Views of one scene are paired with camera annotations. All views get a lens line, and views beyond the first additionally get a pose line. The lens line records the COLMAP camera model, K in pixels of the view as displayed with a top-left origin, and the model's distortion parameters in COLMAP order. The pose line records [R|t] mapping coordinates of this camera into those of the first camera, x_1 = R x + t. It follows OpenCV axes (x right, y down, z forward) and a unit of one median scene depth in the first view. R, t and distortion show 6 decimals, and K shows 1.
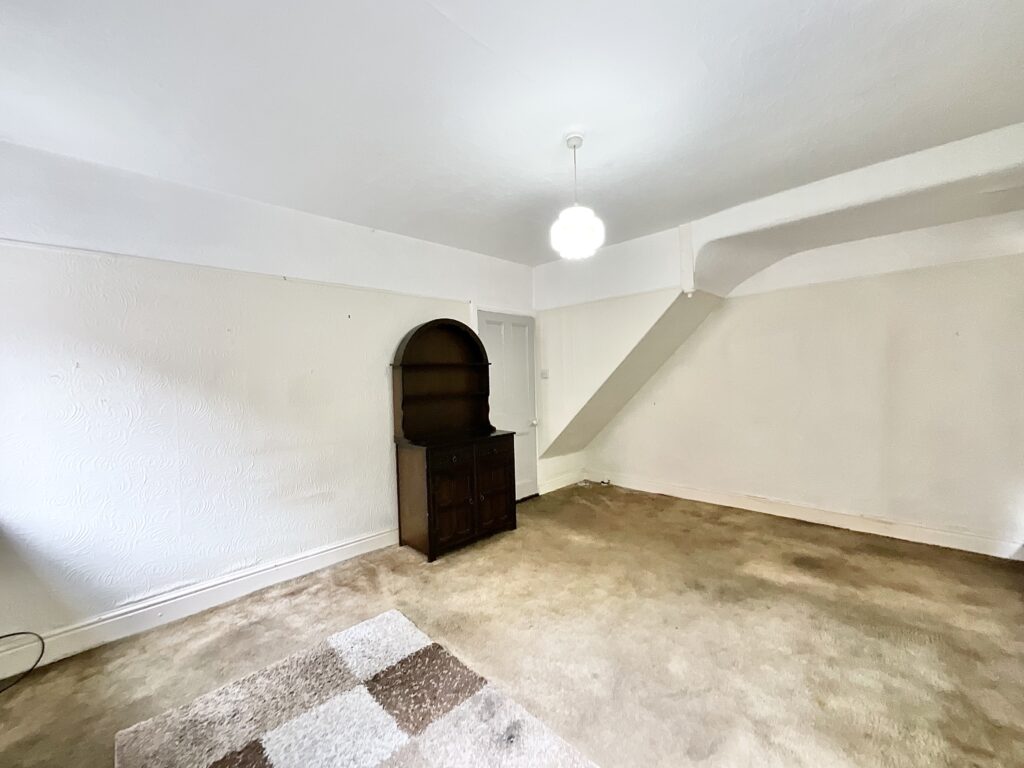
lens RADIAL K [[415.7, 0, 512.0], [0, 415.7, 384.0], [0, 0, 1]] dist [0.001140, 0.000419]
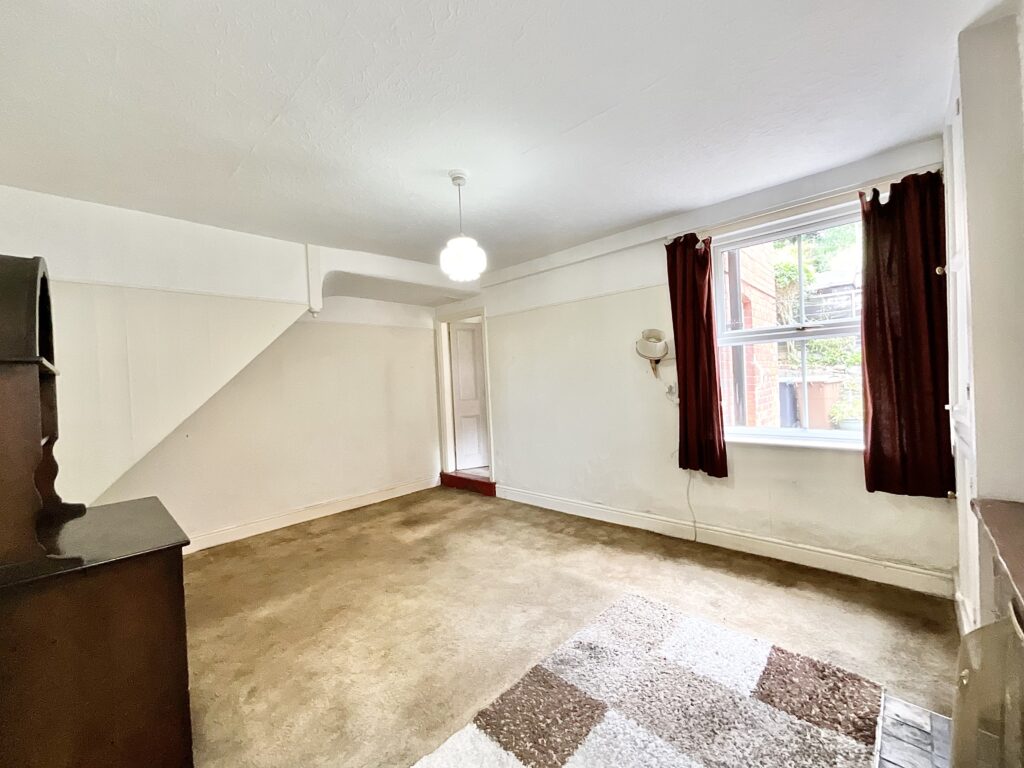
lens RADIAL K [[415.0, 0, 512.0], [0, 415.0, 384.0], [0, 0, 1]] dist [-0.001586, 0.000261]
pose [[-0.026329, 0.022220, 0.999406, -0.723183], [0.068635, 0.997434, -0.020368, 0.015202], [-0.997294, 0.068058, -0.027786, 0.673916]]
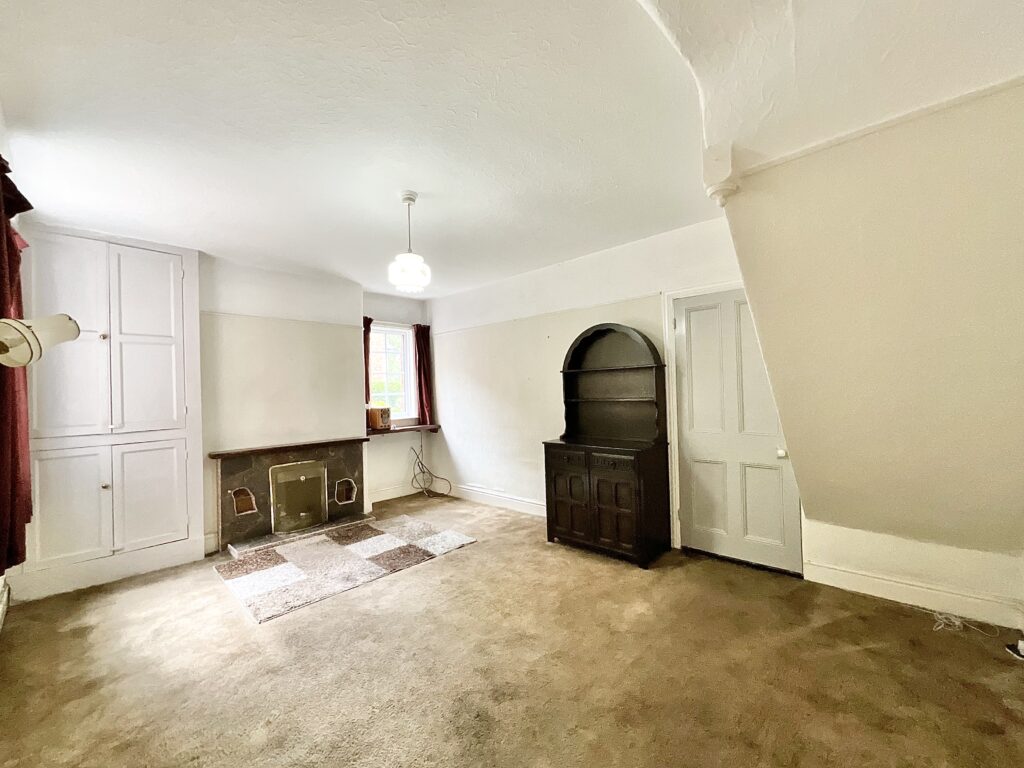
lens RADIAL K [[415.7, 0, 512.0], [0, 415.7, 384.0], [0, 0, 1]] dist [0.001140, 0.000419]
pose [[0.033963, 0.004788, -0.999412, 1.033024], [0.005213, 0.999974, 0.004968, -0.020502], [0.999409, -0.005378, 0.033938, 0.921050]]
